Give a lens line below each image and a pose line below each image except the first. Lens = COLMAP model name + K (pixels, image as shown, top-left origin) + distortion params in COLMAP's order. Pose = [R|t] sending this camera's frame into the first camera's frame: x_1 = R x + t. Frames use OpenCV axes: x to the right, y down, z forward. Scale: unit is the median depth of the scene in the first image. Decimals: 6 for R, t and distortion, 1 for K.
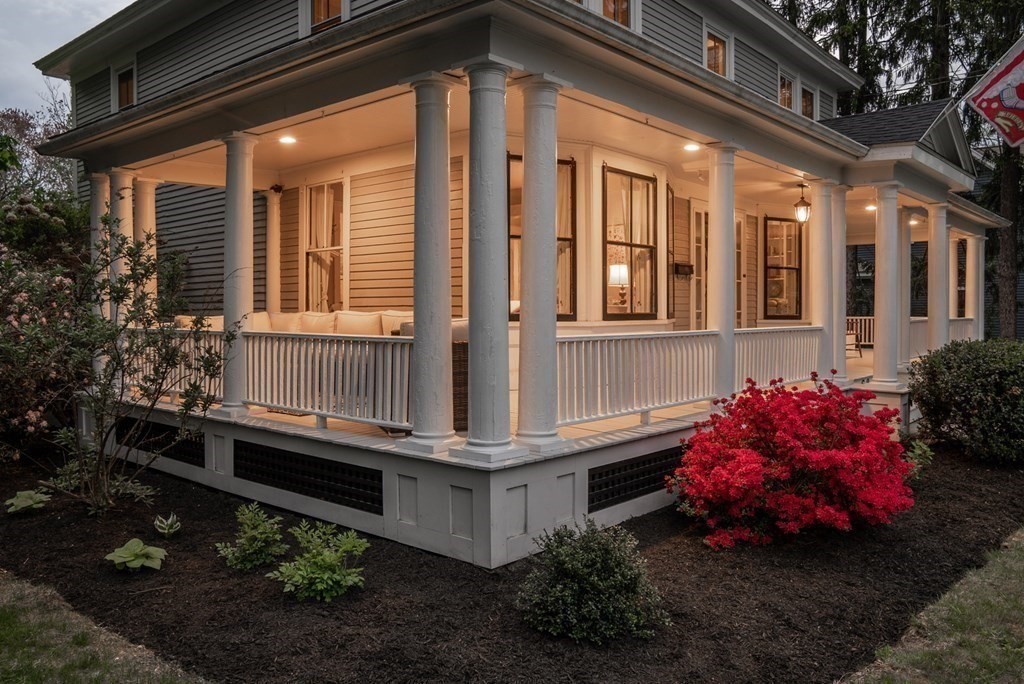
lens RADIAL K [[771.6, 0, 512.0], [0, 771.6, 342.0], [0, 0, 1]] dist [-0.004830, -0.000429]
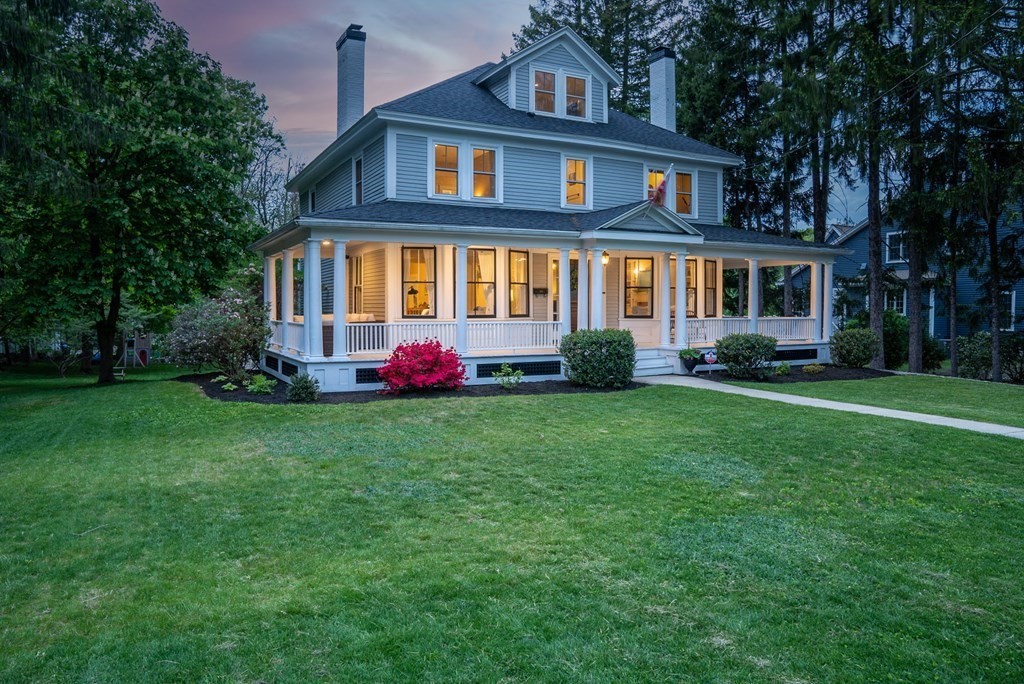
lens RADIAL K [[705.0, 0, 512.0], [0, 705.0, 342.0], [0, 0, 1]] dist [-0.093572, -0.000699]
pose [[0.935254, 0.020953, -0.353357, 0.960627], [-0.016978, 0.999753, 0.014344, 0.007328], [0.353570, -0.007415, 0.935379, -0.785263]]
